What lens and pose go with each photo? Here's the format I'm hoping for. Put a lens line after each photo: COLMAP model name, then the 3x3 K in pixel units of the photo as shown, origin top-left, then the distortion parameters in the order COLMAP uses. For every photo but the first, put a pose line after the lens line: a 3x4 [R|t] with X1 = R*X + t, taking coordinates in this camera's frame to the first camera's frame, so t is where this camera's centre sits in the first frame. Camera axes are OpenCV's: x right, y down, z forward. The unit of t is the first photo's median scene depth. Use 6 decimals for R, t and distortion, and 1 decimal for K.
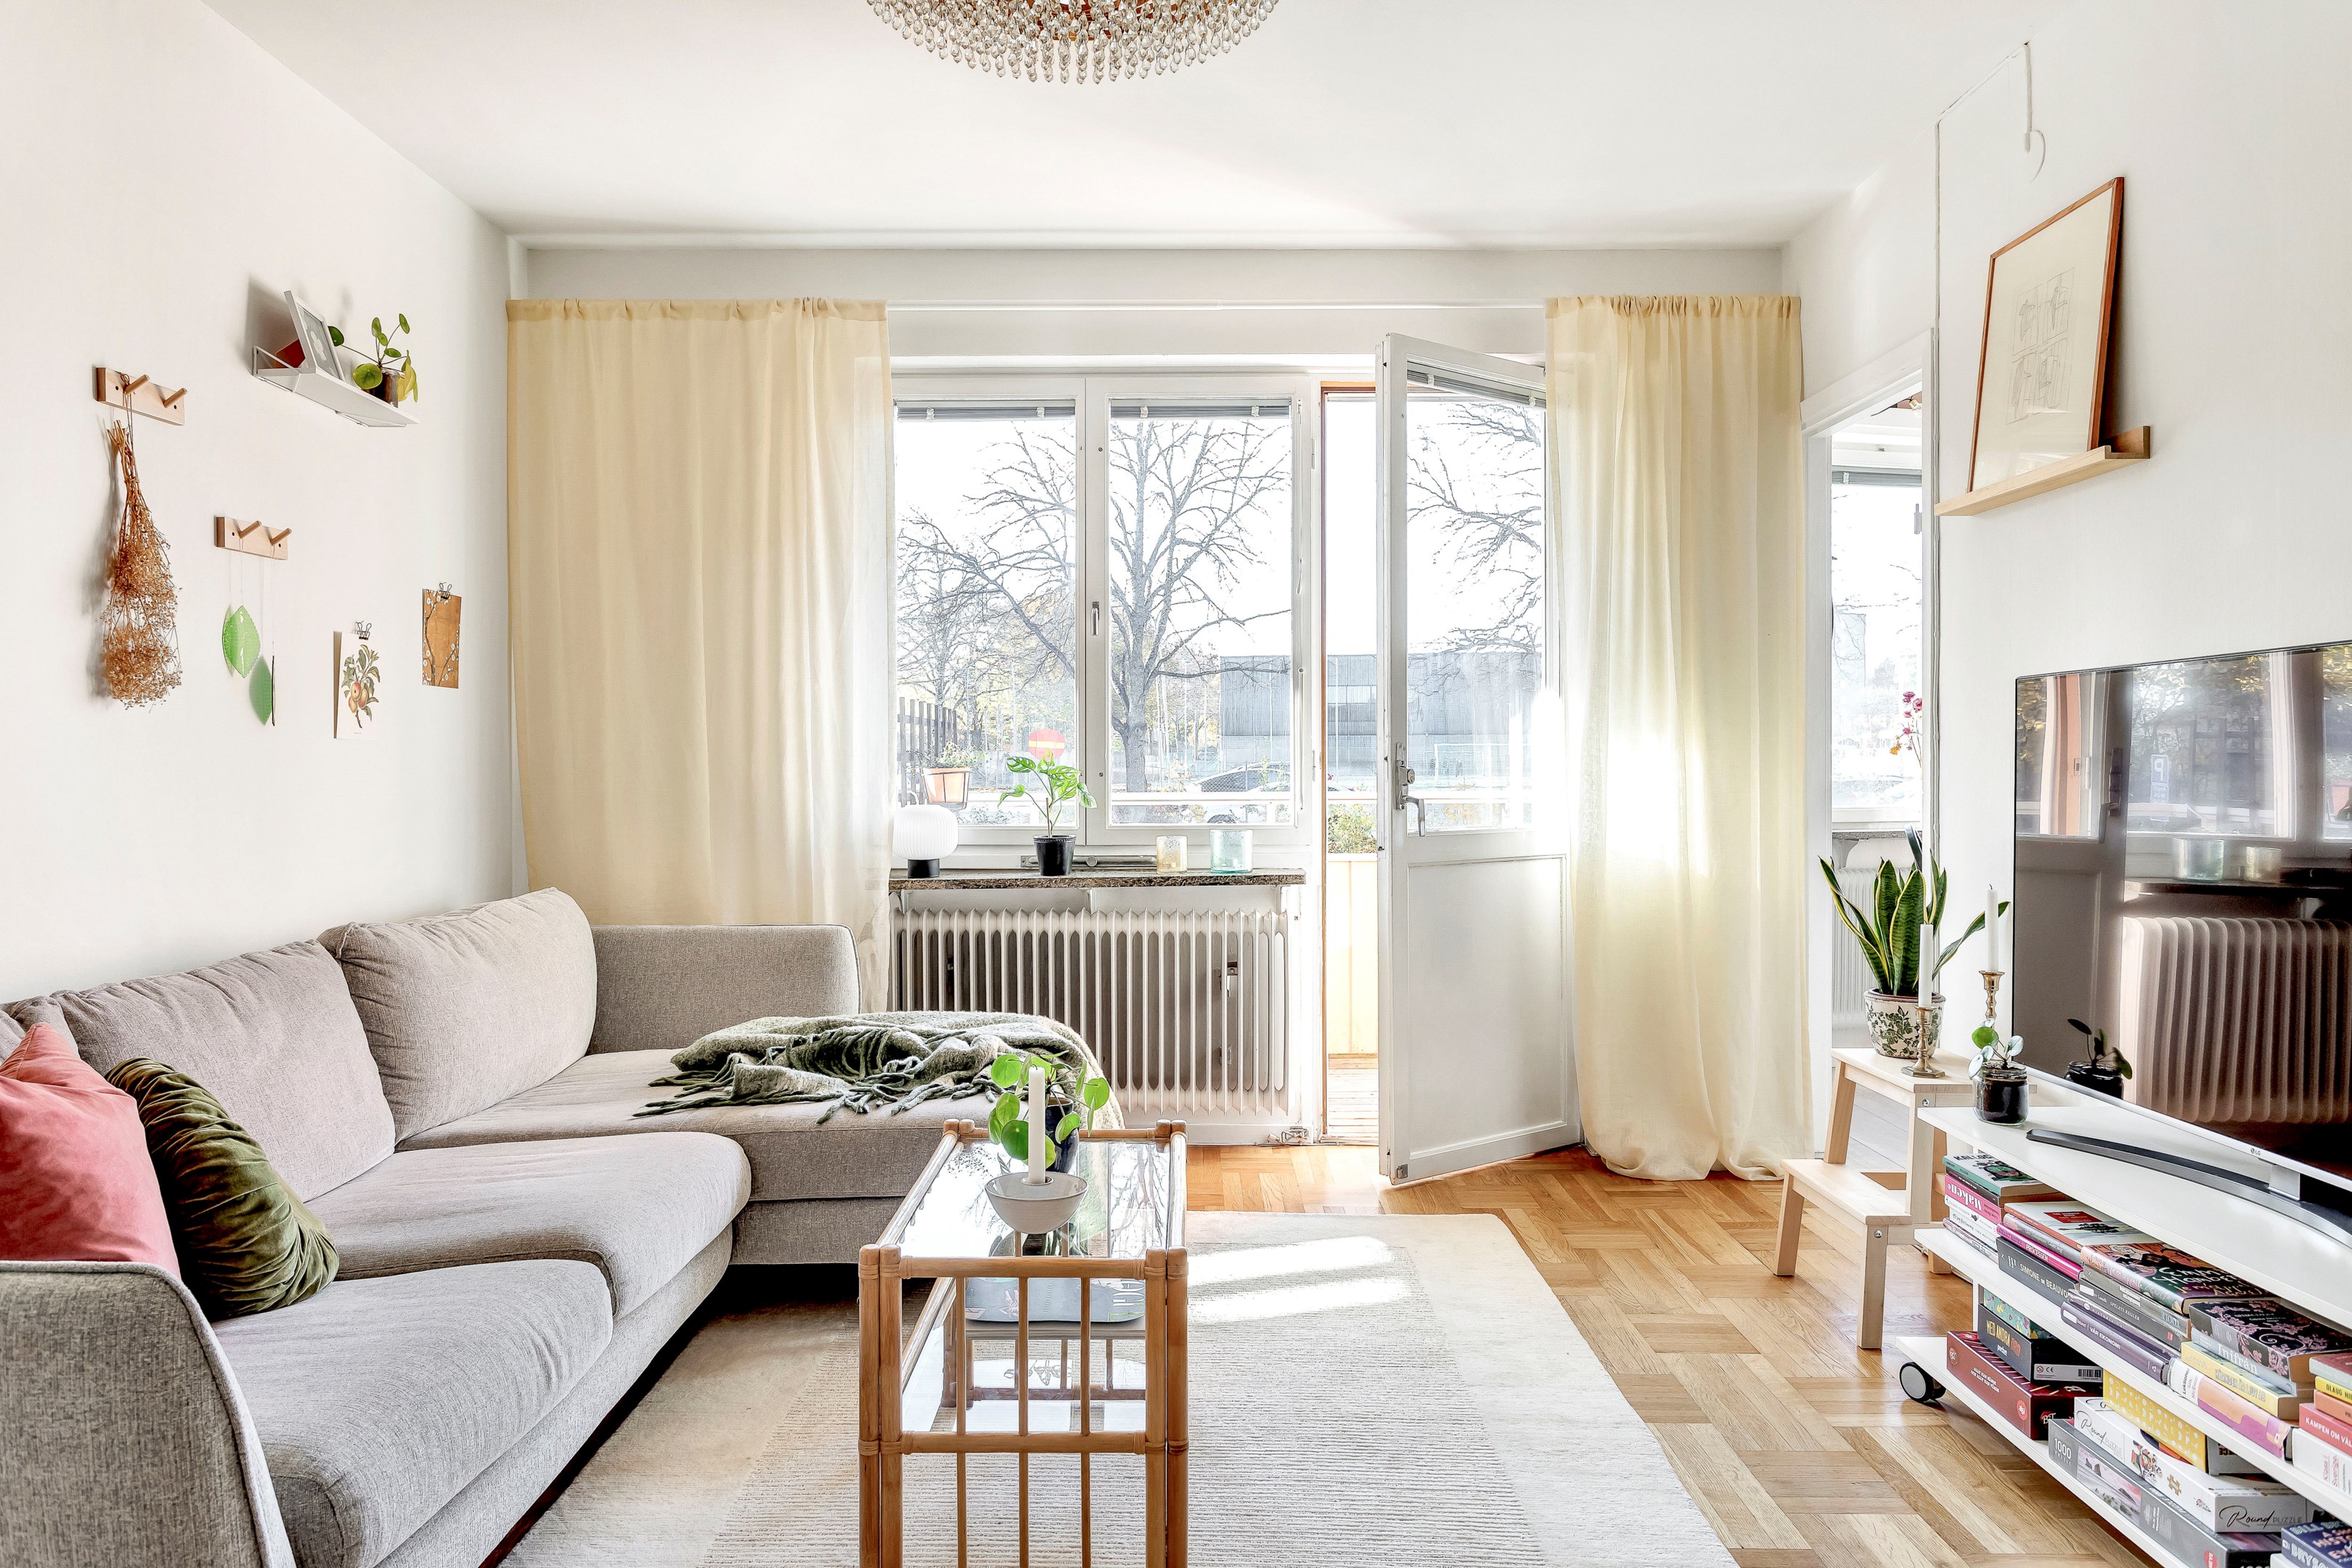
lens RADIAL K [[1489.4, 0, 1175.0], [0, 1489.4, 764.0], [0, 0, 1]] dist [0.001407, 0.002663]
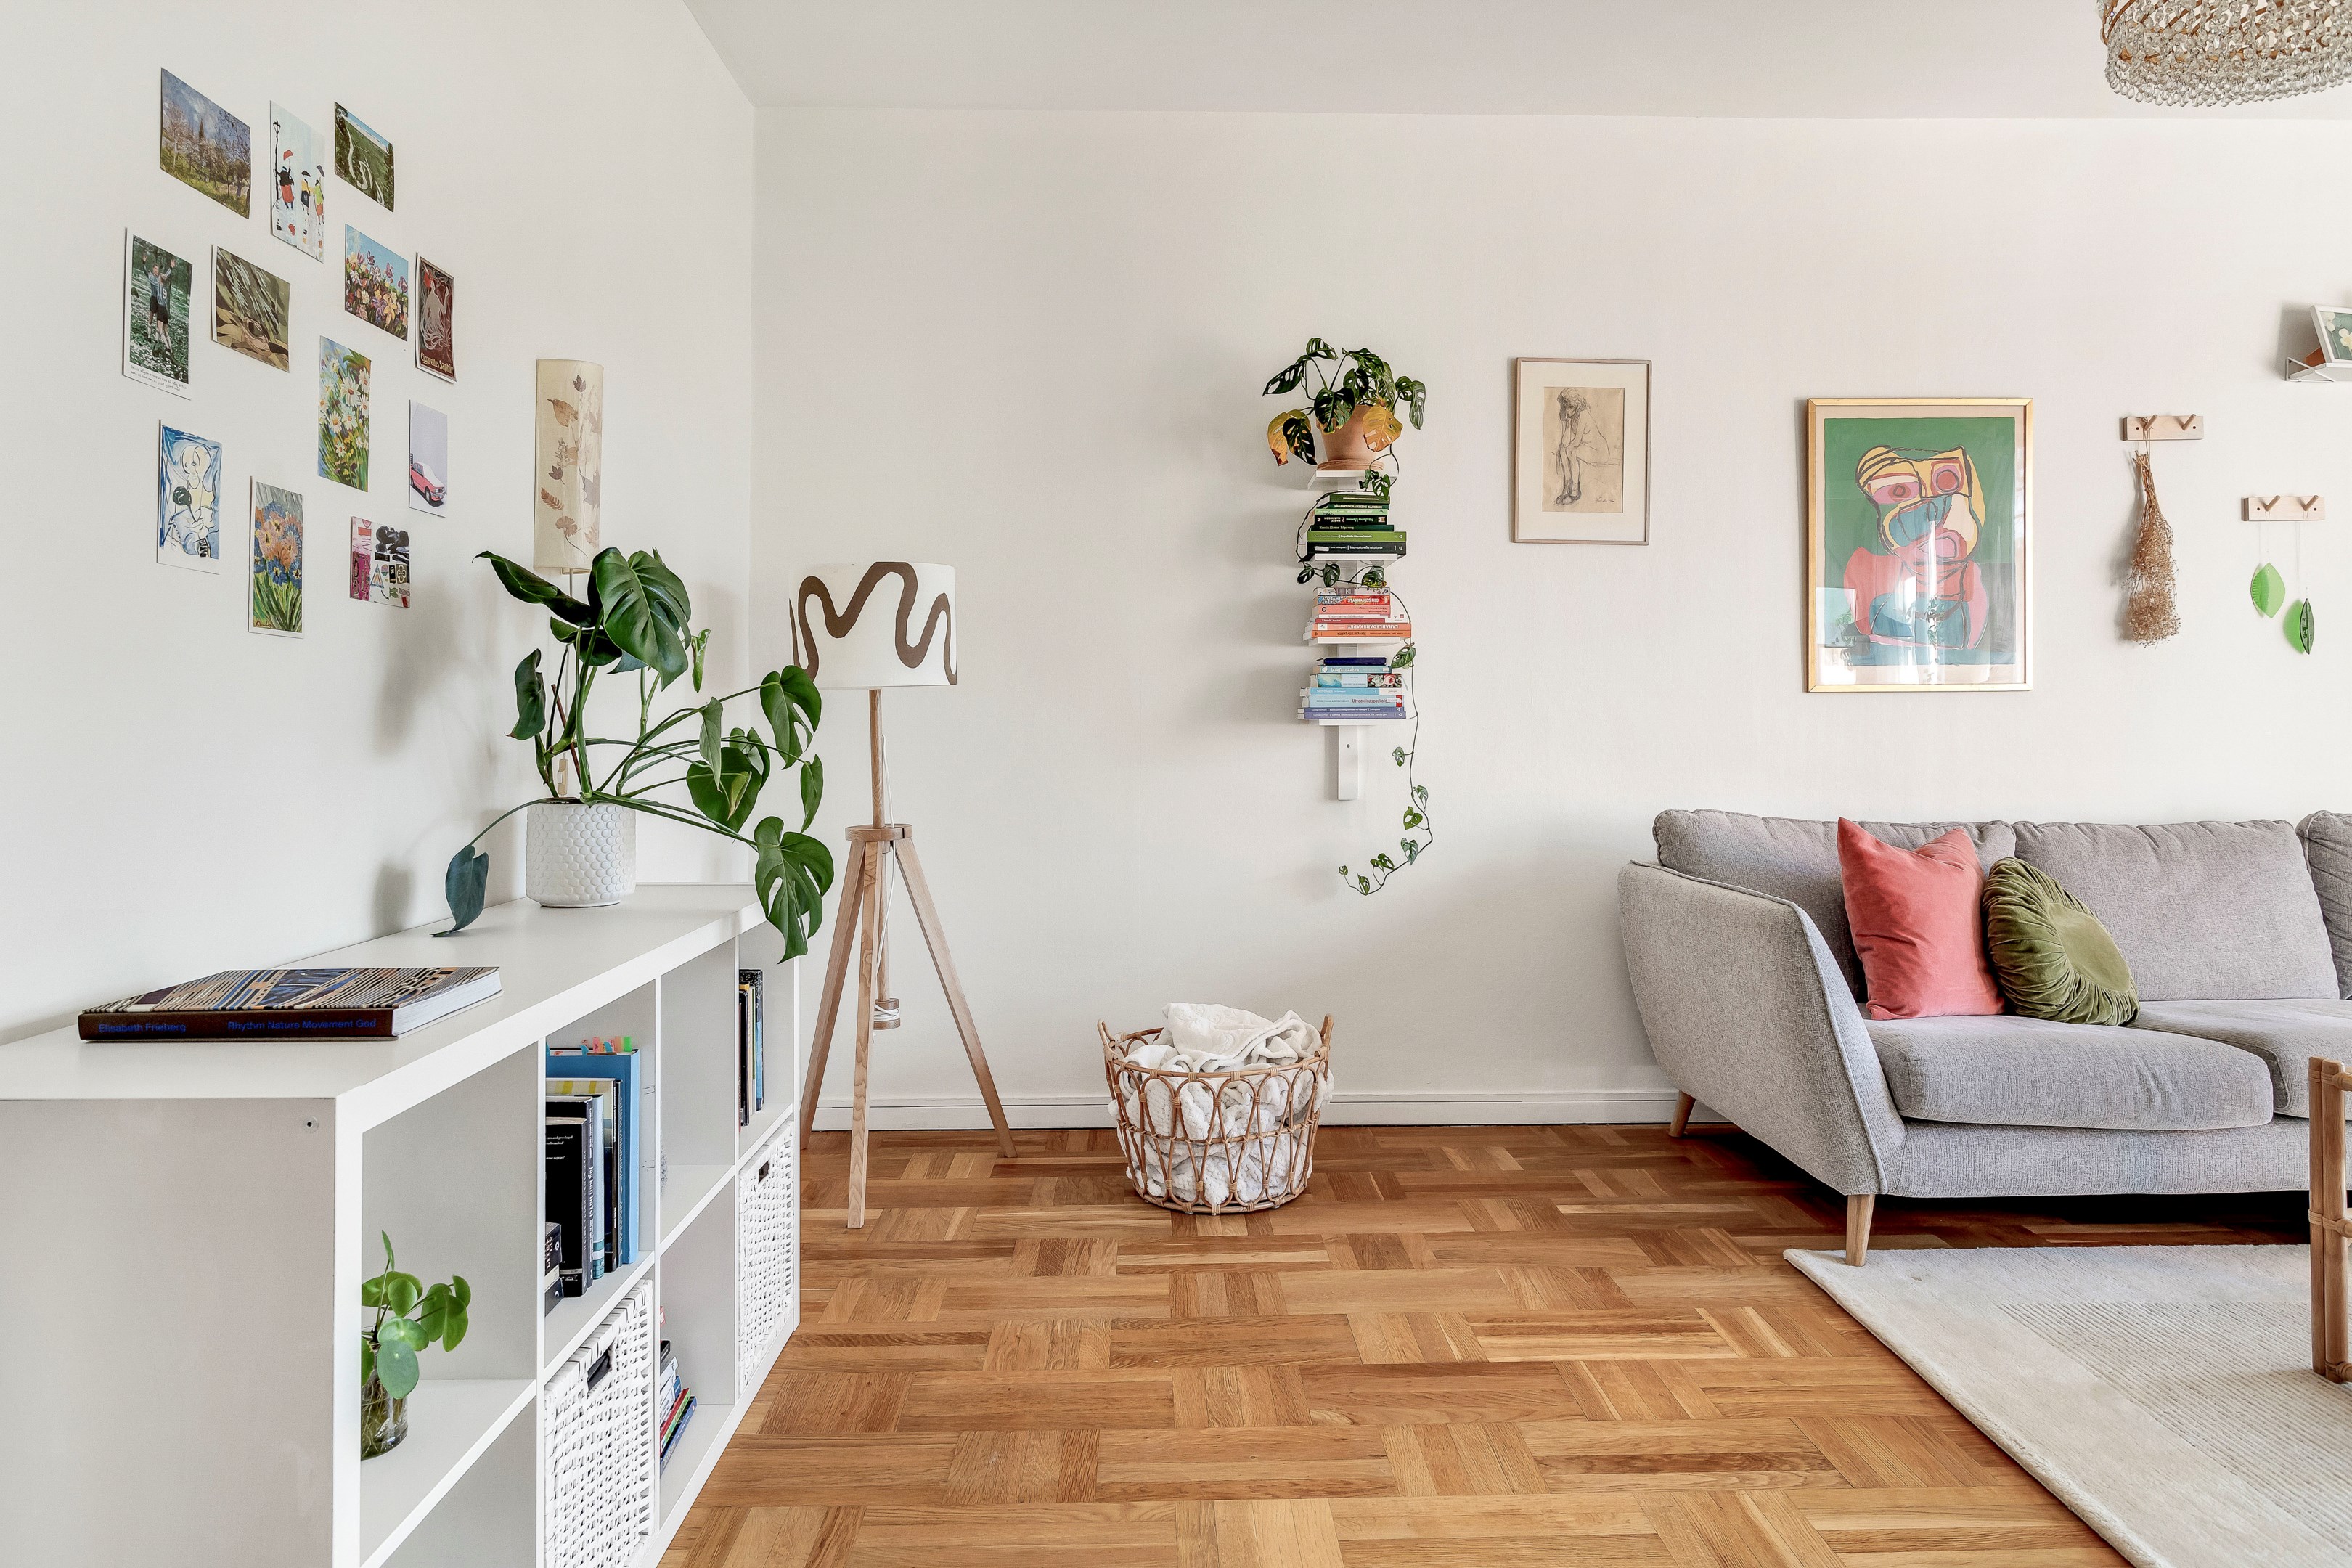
lens RADIAL K [[1475.7, 0, 1175.7], [0, 1475.7, 705.4], [0, 0, 1]] dist [-0.004614, 0.000944]
pose [[0.032290, -0.007211, -0.999453, 0.544306], [0.003766, 0.999968, -0.007093, 0.020687], [0.999471, -0.003535, 0.032317, 0.007895]]
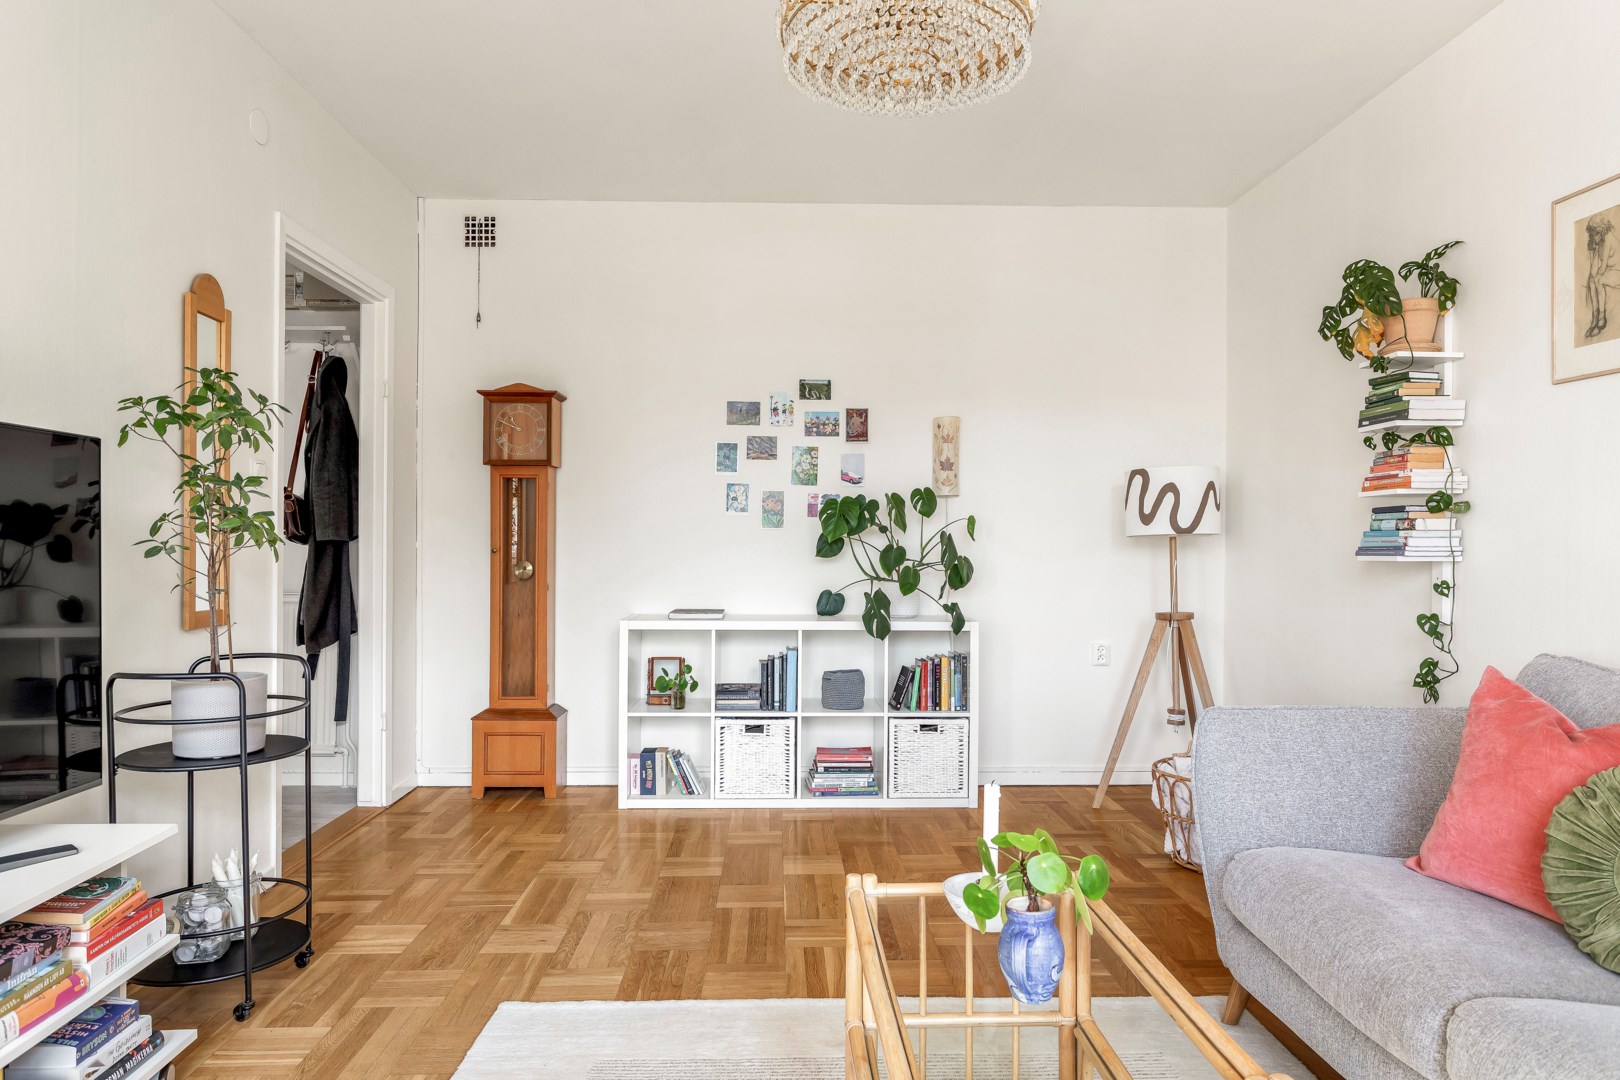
lens RADIAL K [[1016.7, 0, 810.0], [0, 1016.7, 540.0], [0, 0, 1]] dist [-0.007437, 0.014028]
pose [[-0.998937, -0.002857, -0.046005, 0.045599], [-0.002401, 0.999947, -0.009976, 0.019427], [0.046031, -0.009854, -0.998891, 1.052994]]
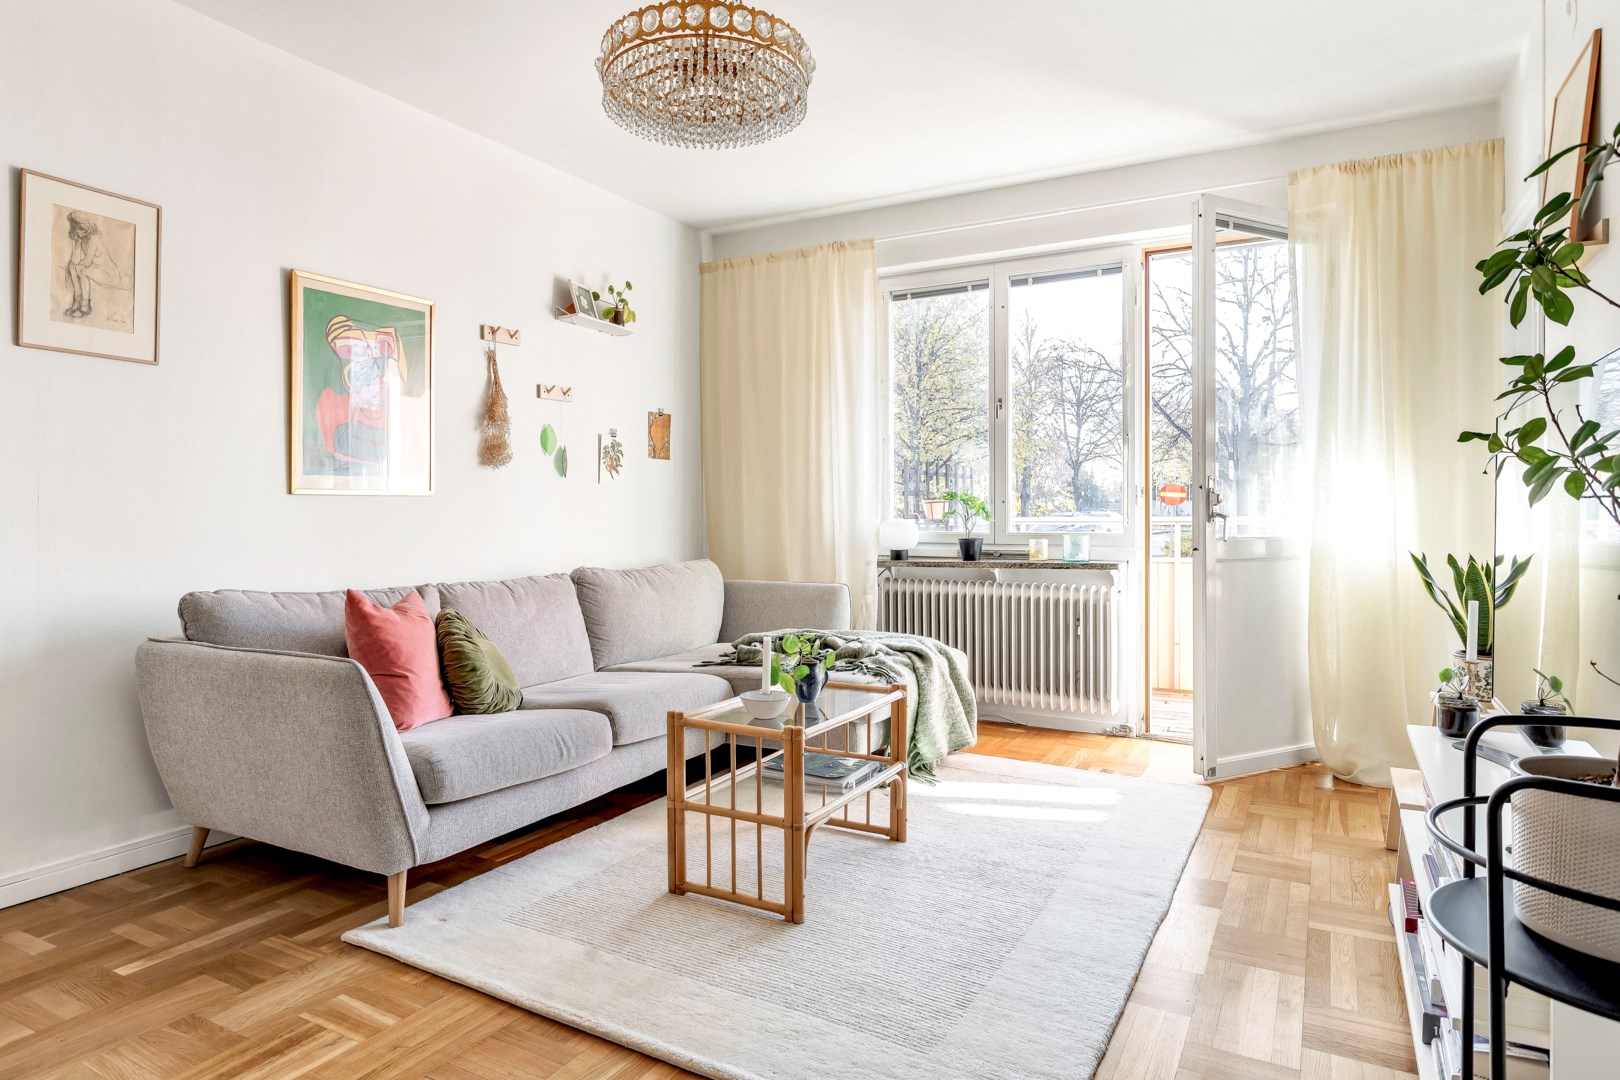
lens RADIAL K [[948.1, 0, 790.5], [0, 948.1, 516.3], [0, 0, 1]] dist [-0.003182, 0.002990]
pose [[0.873811, 0.002323, -0.486261, 0.332335], [0.000789, 0.999980, 0.006195, 0.020930], [0.486266, -0.005797, 0.873792, -0.055948]]
